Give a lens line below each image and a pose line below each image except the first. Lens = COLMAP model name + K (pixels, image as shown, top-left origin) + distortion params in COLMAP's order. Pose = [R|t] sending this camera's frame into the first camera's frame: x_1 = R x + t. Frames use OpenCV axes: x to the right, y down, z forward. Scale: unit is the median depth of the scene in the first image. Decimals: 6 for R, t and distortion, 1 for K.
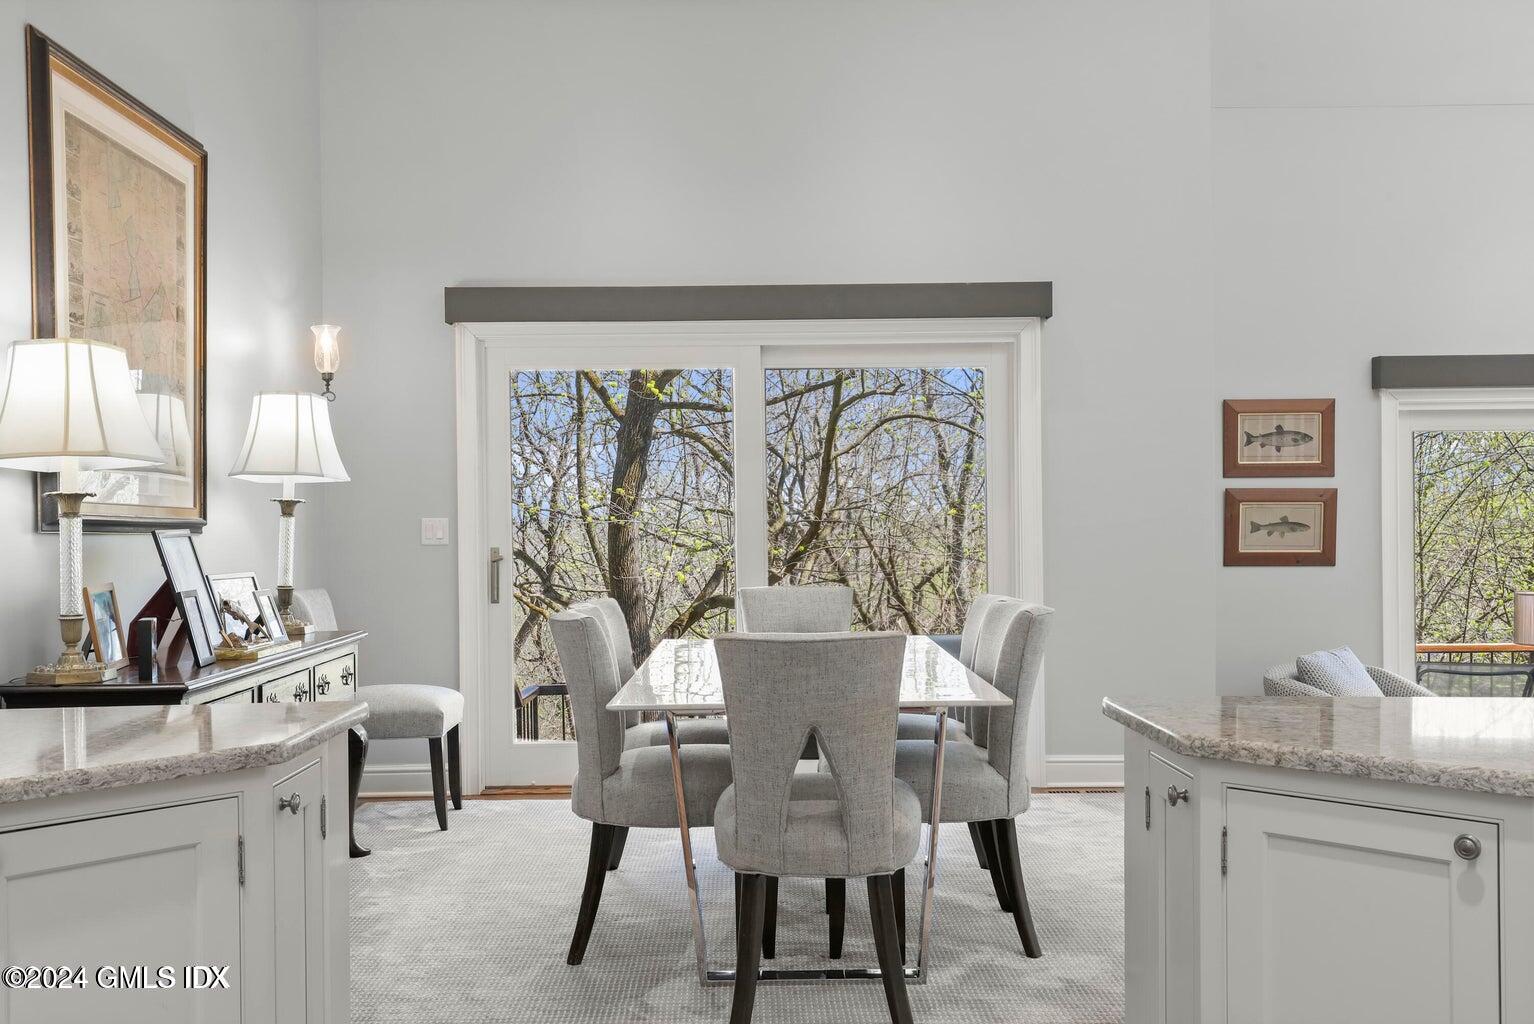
lens RADIAL K [[1388.7, 0, 771.1], [0, 1388.7, 523.1], [0, 0, 1]] dist [0.016877, 0.000000]
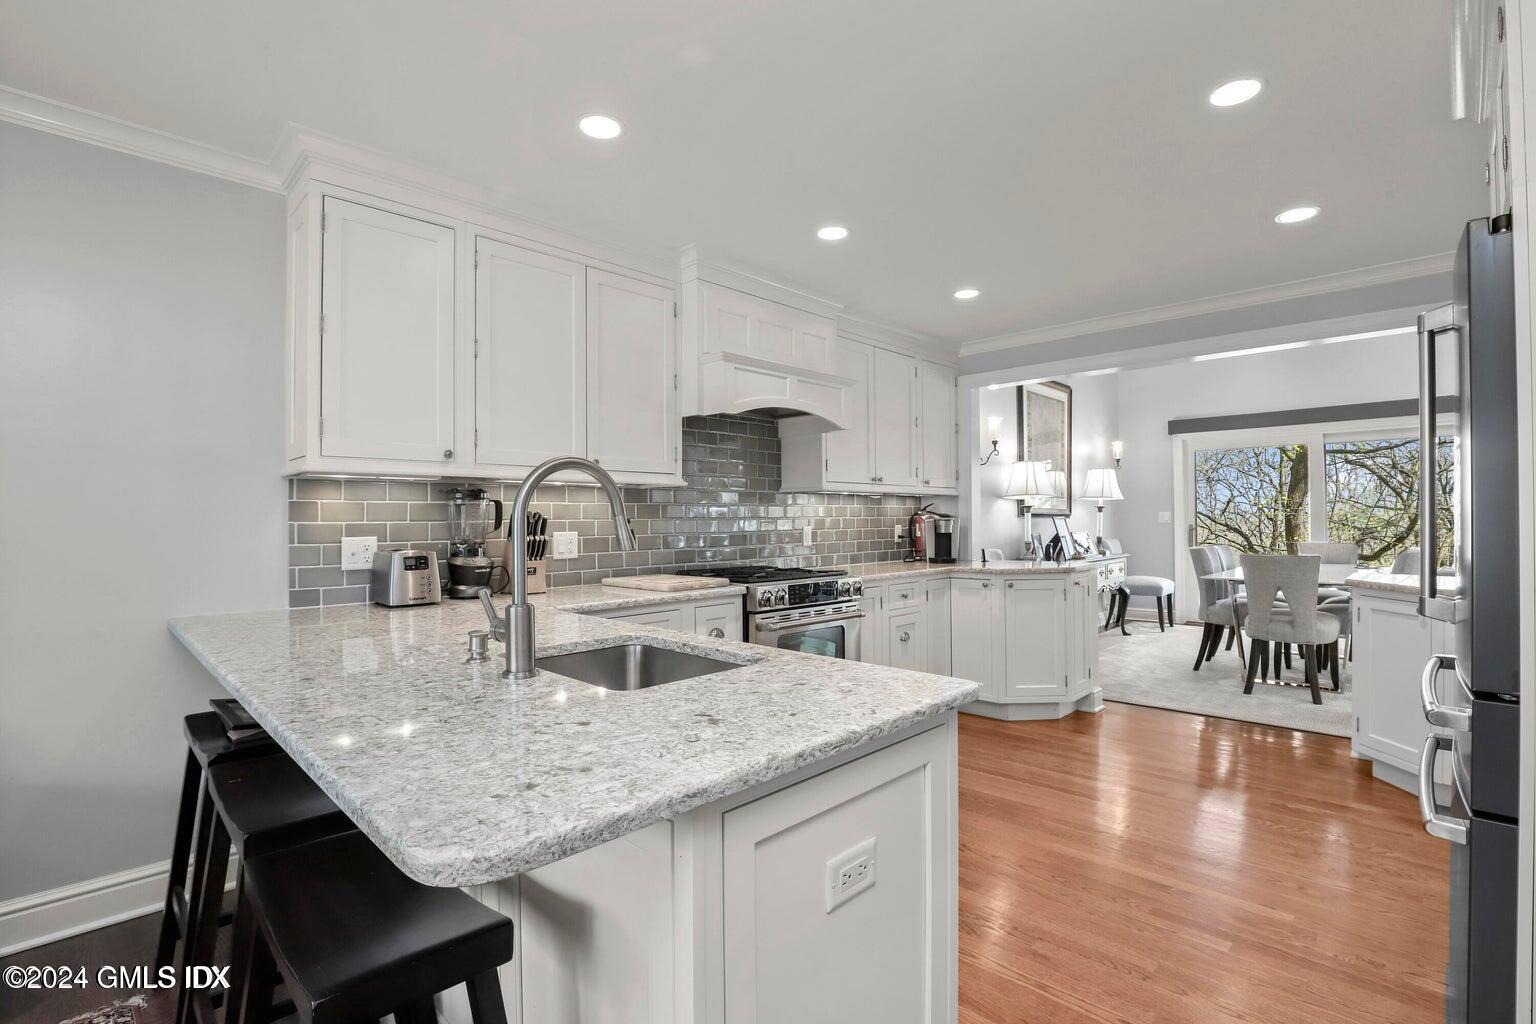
lens RADIAL K [[708.4, 0, 775.6], [0, 708.4, 515.7], [0, 0, 1]] dist [-0.002711, -0.000156]
pose [[0.691201, 0.003046, -0.722656, 0.248509], [-0.000843, 0.999994, 0.003409, -0.002045], [0.722662, -0.001747, 0.691199, -0.495070]]
